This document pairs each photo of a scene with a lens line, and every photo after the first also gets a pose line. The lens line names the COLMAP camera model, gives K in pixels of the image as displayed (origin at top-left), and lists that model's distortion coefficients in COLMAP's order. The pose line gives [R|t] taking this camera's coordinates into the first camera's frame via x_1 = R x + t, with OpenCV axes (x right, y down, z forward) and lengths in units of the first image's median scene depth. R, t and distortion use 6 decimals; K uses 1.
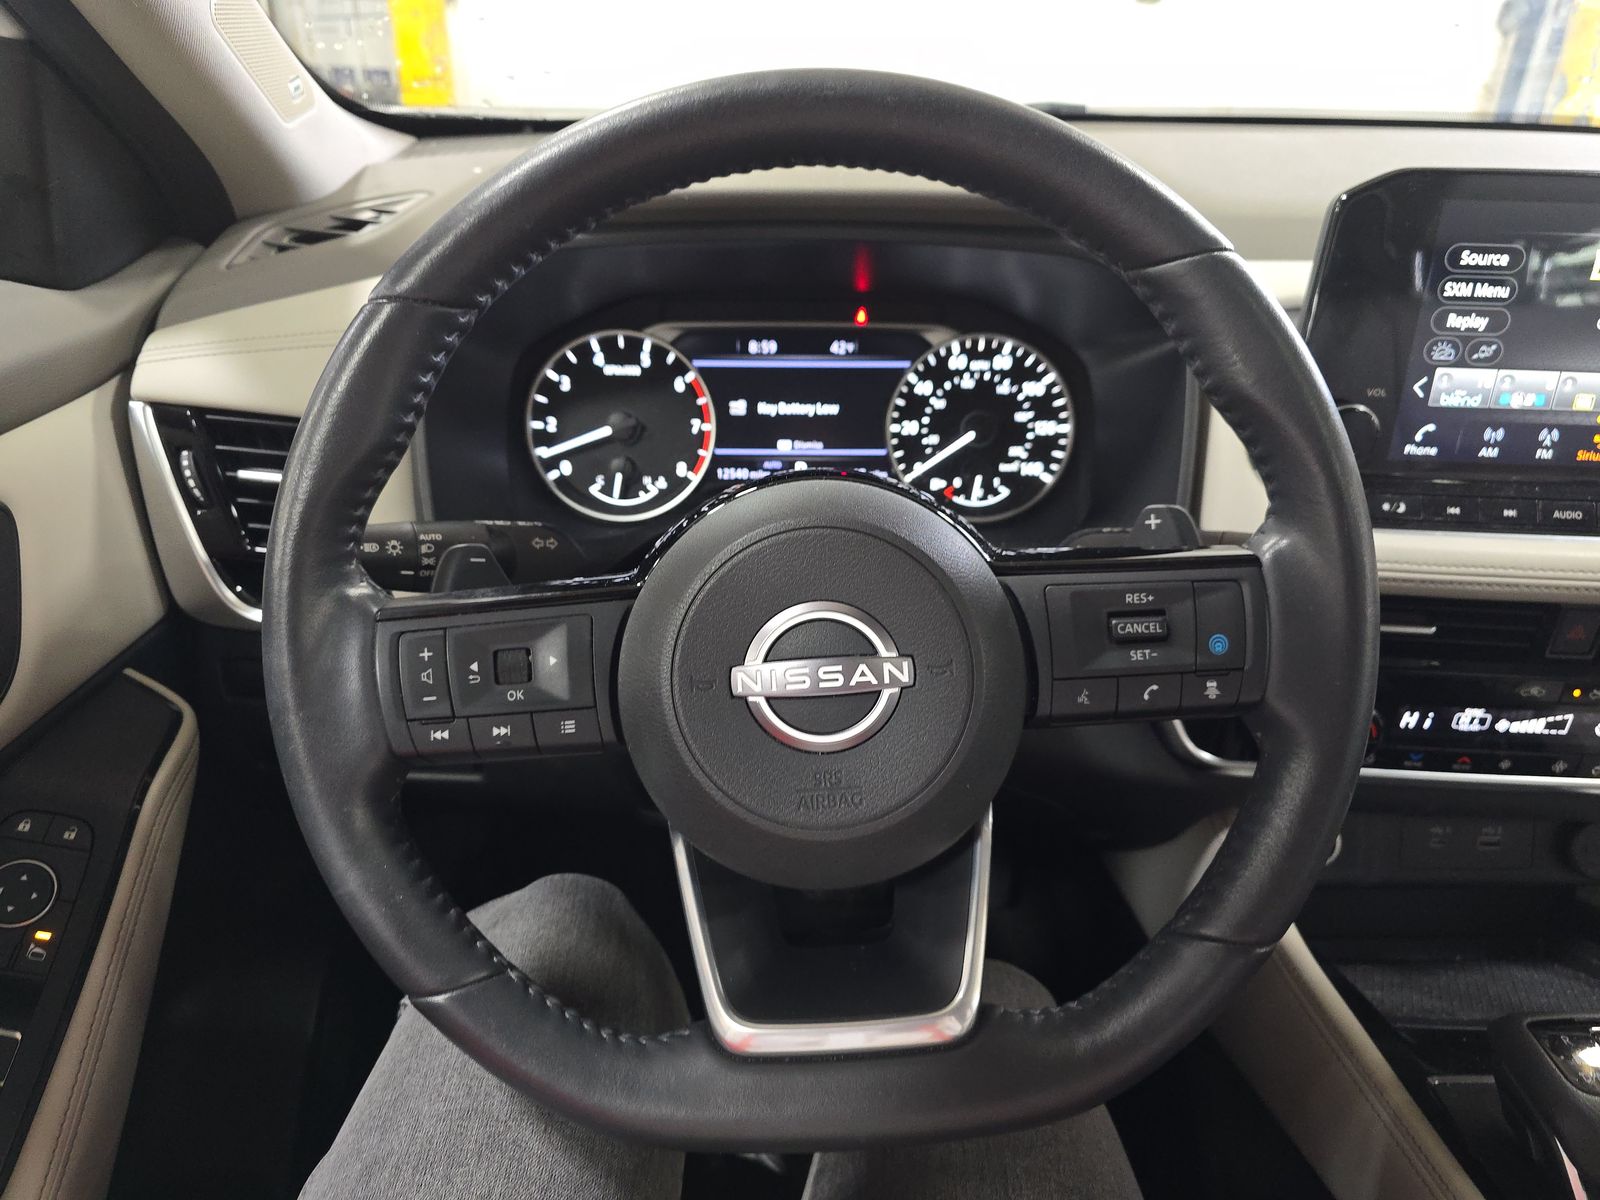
lens RADIAL K [[1036.5, 0, 804.3], [0, 1036.5, 589.6], [0, 0, 1]] dist [0.016713, -0.033705]
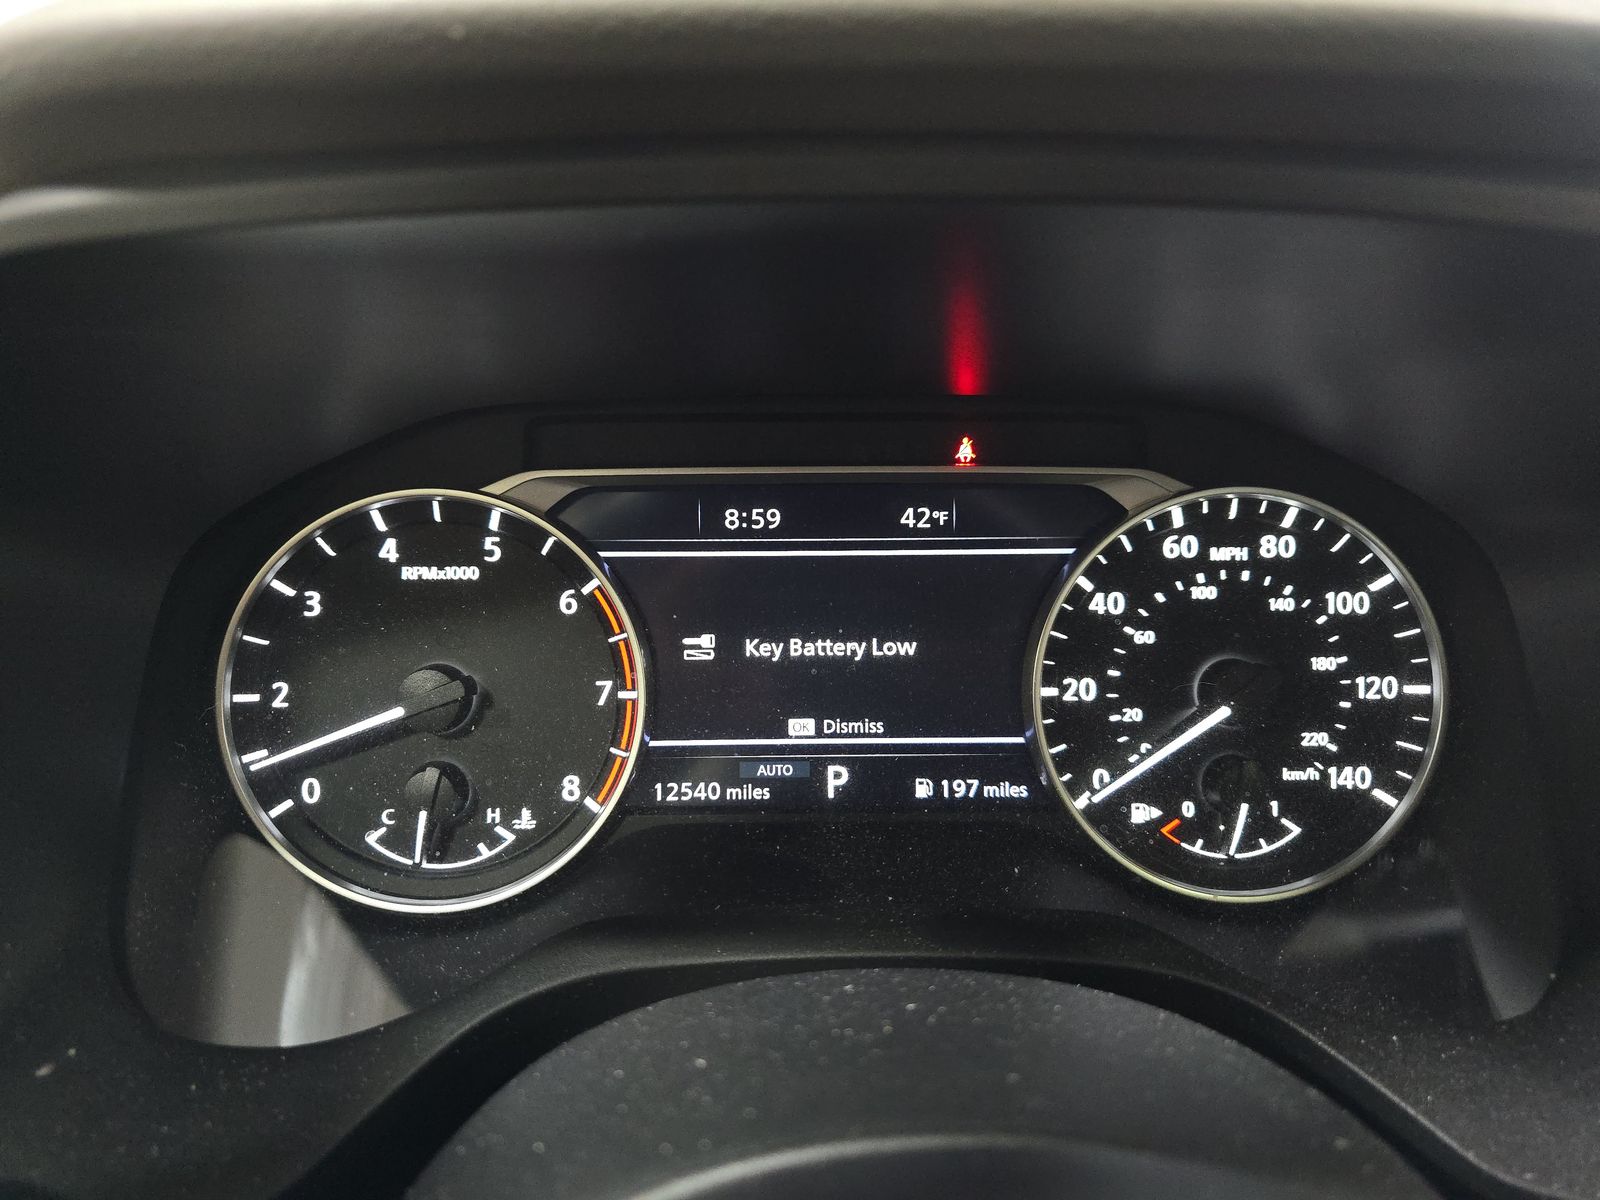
lens RADIAL K [[1036.5, 0, 796.0], [0, 1036.5, 590.8], [0, 0, 1]] dist [0.016713, -0.033705]
pose [[0.999926, -0.009259, -0.007866, -0.017632], [0.008209, 0.992209, -0.124310, -0.145987], [0.008956, 0.124236, 0.992212, 0.553603]]
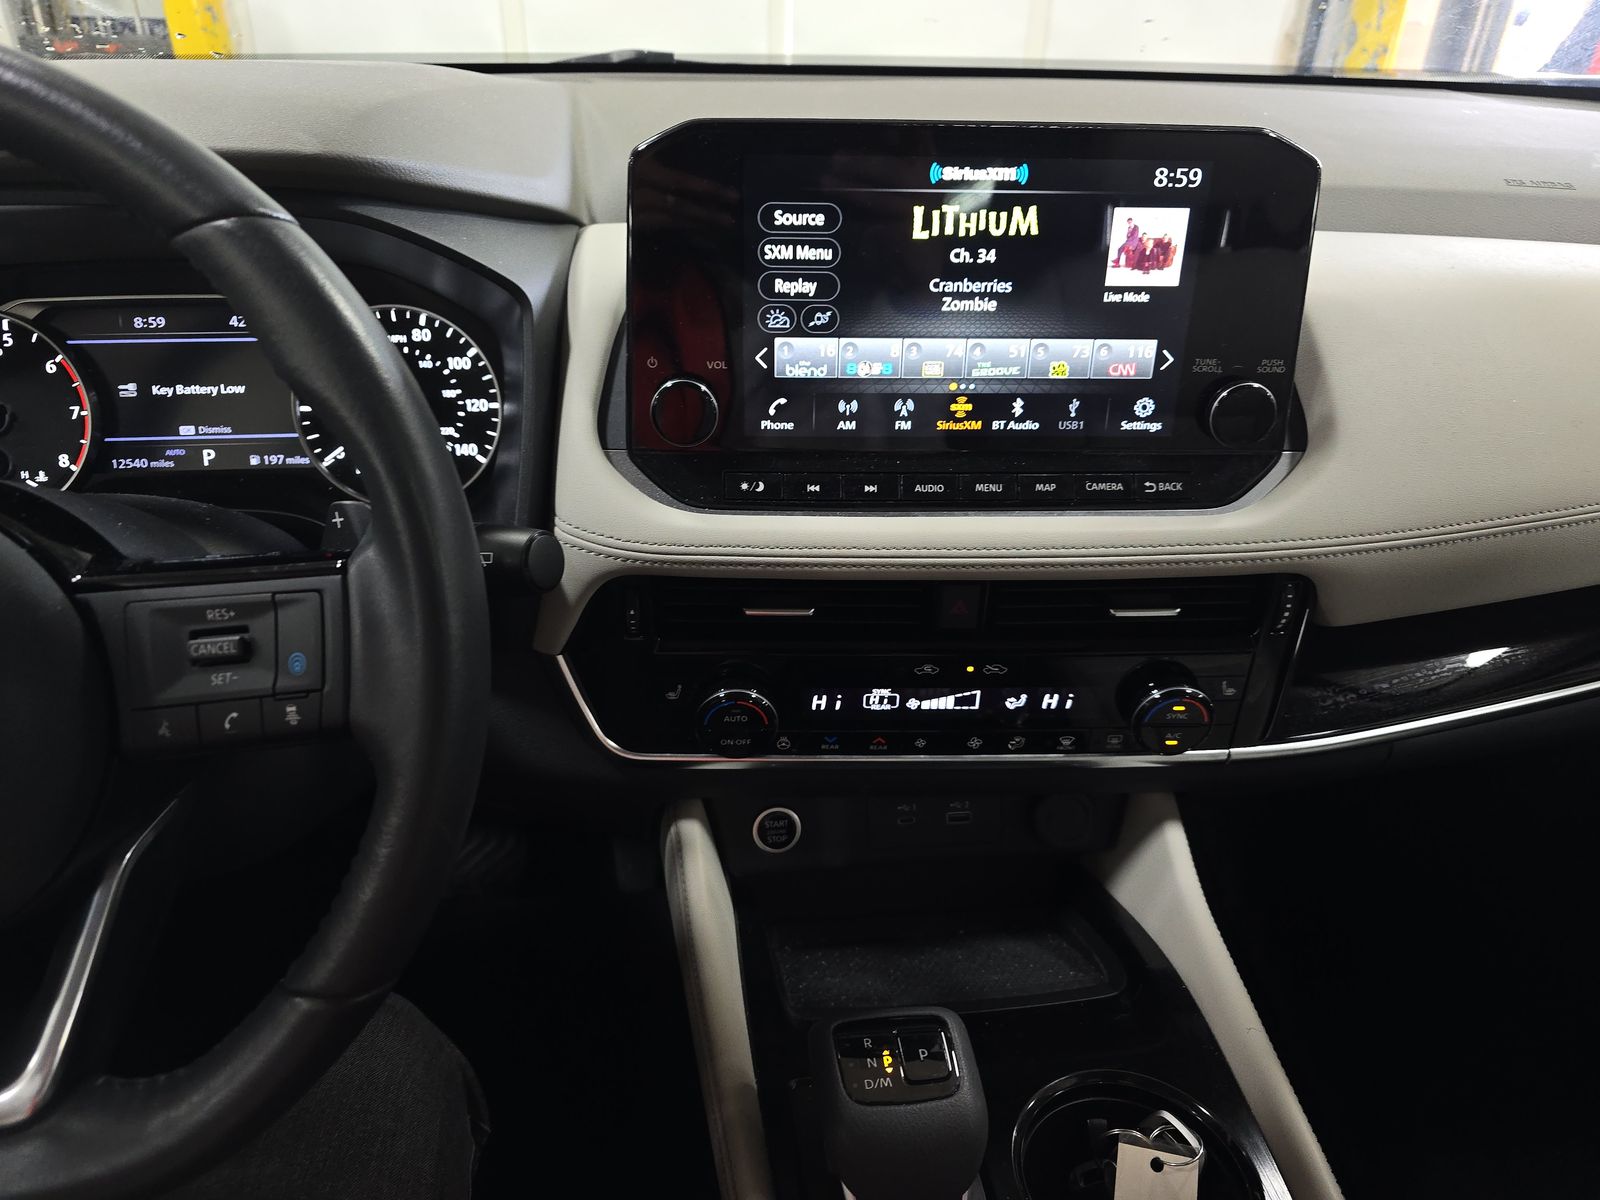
lens RADIAL K [[1036.5, 0, 758.6], [0, 1036.5, 604.2], [0, 0, 1]] dist [0.016713, -0.033705]
pose [[0.994786, -0.041472, 0.093176, 0.396763], [0.036766, 0.997987, 0.051666, -0.016690], [-0.095131, -0.047971, 0.994308, 0.042664]]
